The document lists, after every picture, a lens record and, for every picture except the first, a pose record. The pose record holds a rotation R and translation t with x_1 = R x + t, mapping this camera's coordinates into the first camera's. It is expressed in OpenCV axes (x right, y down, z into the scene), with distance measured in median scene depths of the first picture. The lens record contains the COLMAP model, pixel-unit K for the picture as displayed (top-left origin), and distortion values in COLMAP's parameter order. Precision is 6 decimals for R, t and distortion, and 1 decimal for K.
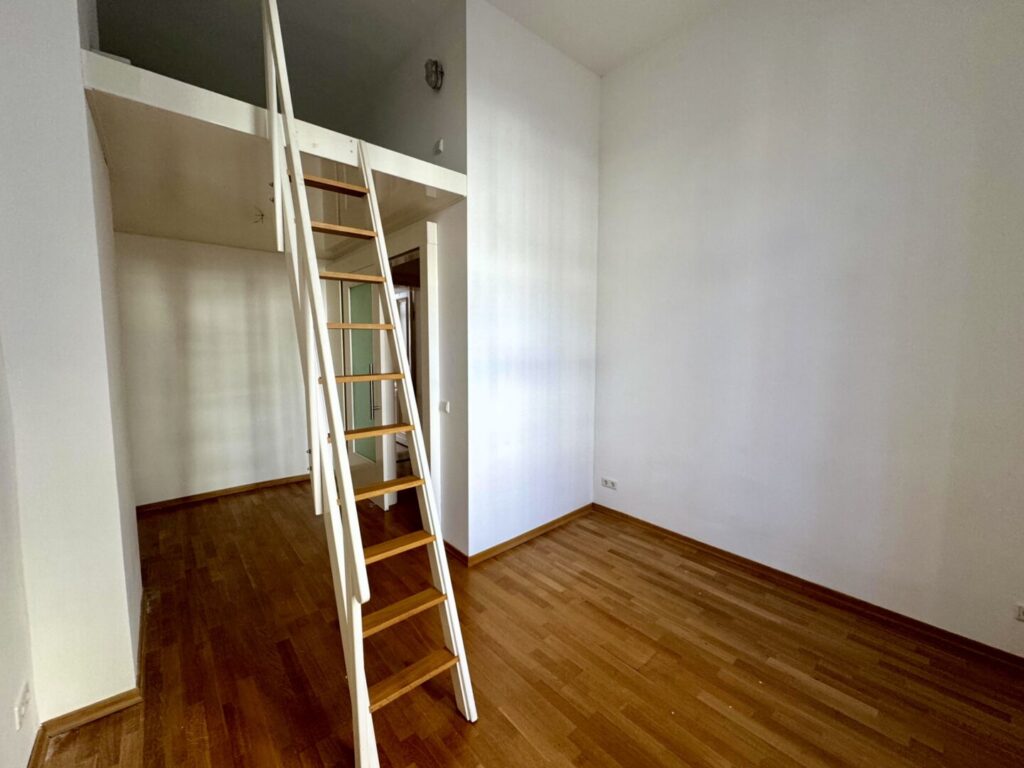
lens RADIAL K [[409.0, 0, 512.9], [0, 409.0, 382.2], [0, 0, 1]] dist [-0.001962, -0.000008]
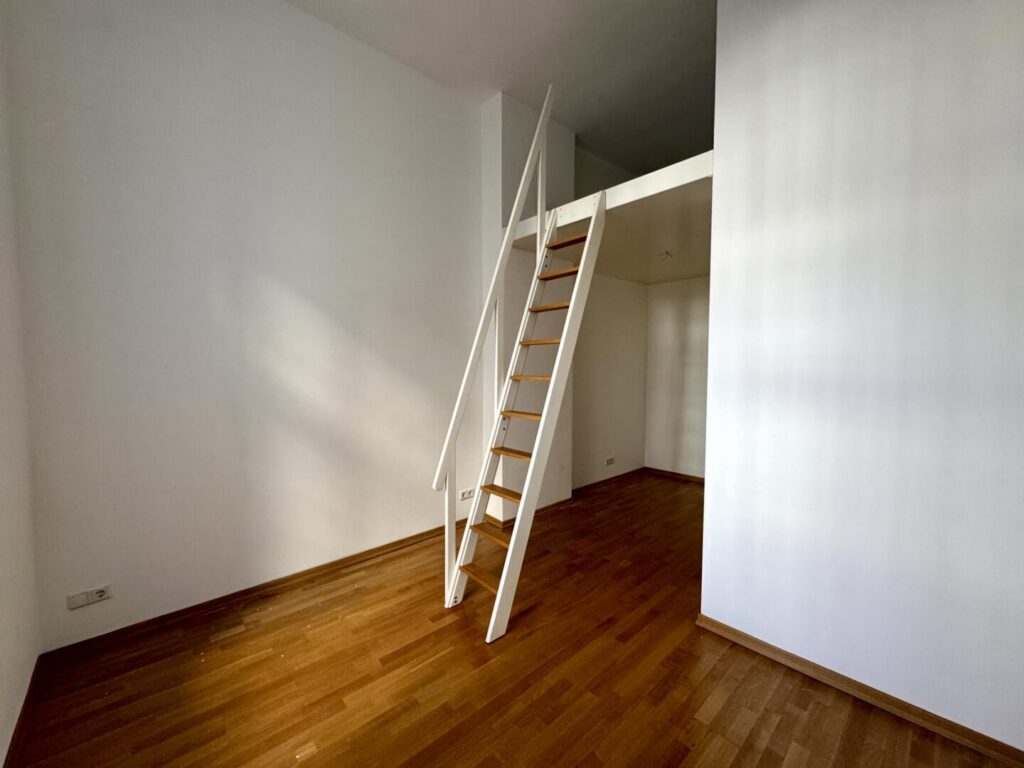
lens RADIAL K [[409.0, 0, 512.9], [0, 409.0, 382.2], [0, 0, 1]] dist [-0.001962, -0.000008]
pose [[0.018366, 0.049385, -0.998611, 0.692149], [-0.091779, 0.994646, 0.047501, -0.036194], [0.995610, 0.090779, 0.022801, 0.582502]]
